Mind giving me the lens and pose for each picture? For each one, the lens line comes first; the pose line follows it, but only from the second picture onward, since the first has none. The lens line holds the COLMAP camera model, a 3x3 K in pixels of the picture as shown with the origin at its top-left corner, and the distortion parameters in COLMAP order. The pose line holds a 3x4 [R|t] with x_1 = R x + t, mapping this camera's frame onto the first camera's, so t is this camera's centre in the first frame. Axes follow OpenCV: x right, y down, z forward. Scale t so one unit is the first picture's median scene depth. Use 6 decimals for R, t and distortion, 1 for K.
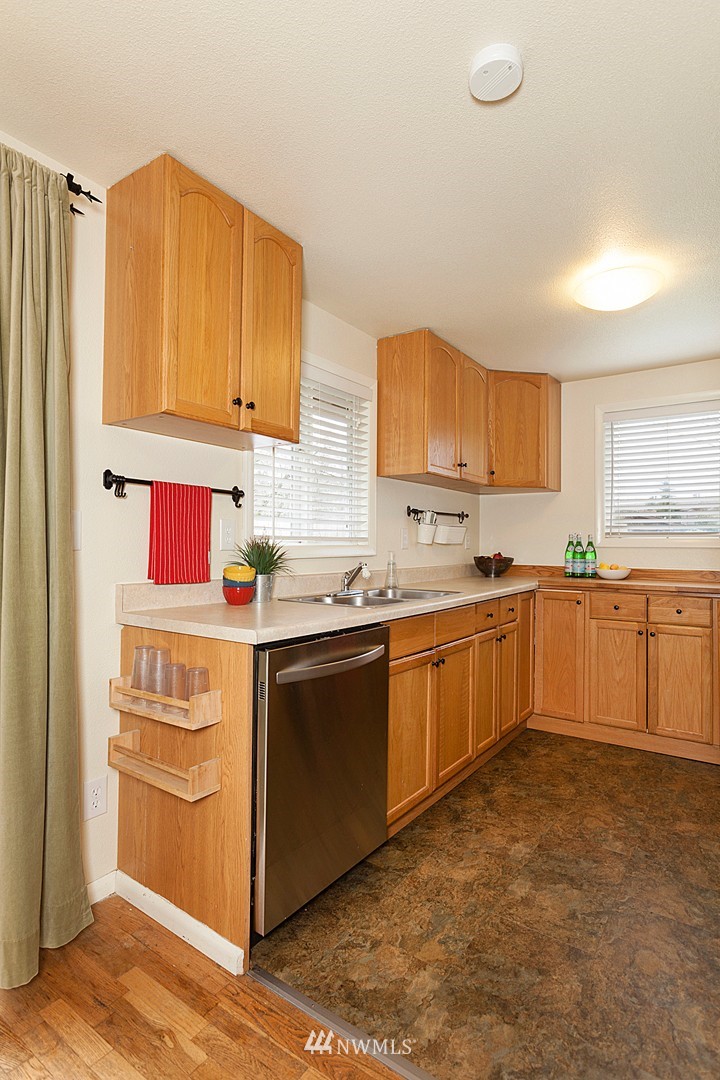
lens RADIAL K [[569.7, 0, 359.3], [0, 569.7, 536.4], [0, 0, 1]] dist [0.014374, -0.001228]
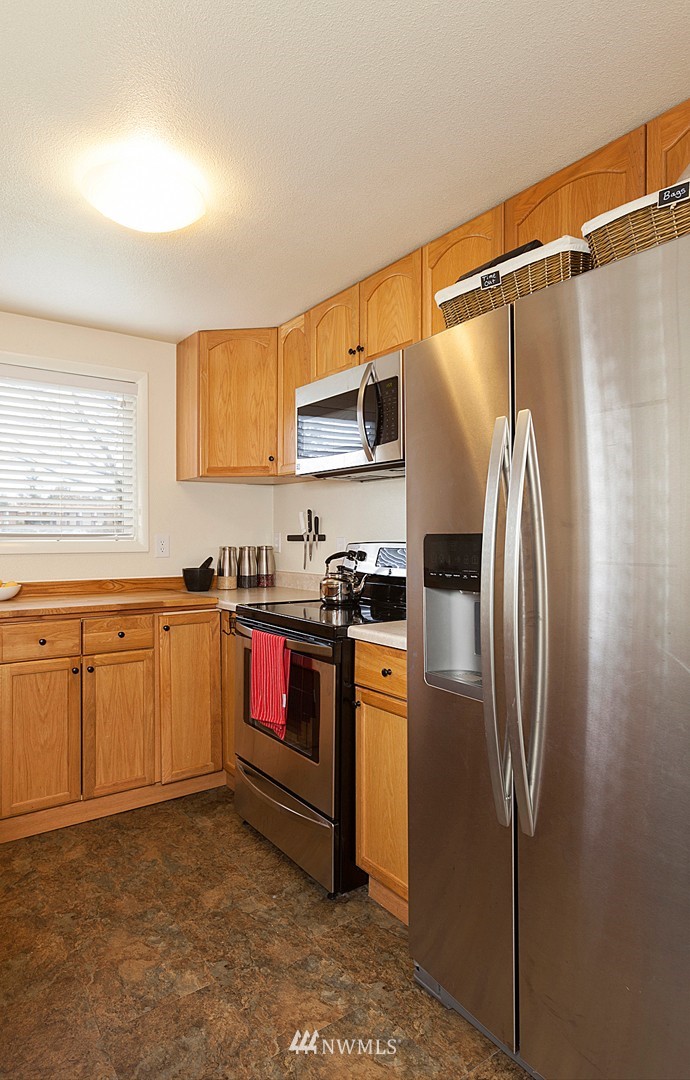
lens RADIAL K [[609.3, 0, 345.0], [0, 609.3, 540.0], [0, 0, 1]] dist [0.000803, -0.001492]
pose [[0.321036, -0.005727, 0.947050, -0.152017], [-0.011041, 0.999891, 0.009789, -0.013446], [-0.947003, -0.013599, 0.320937, 0.432676]]
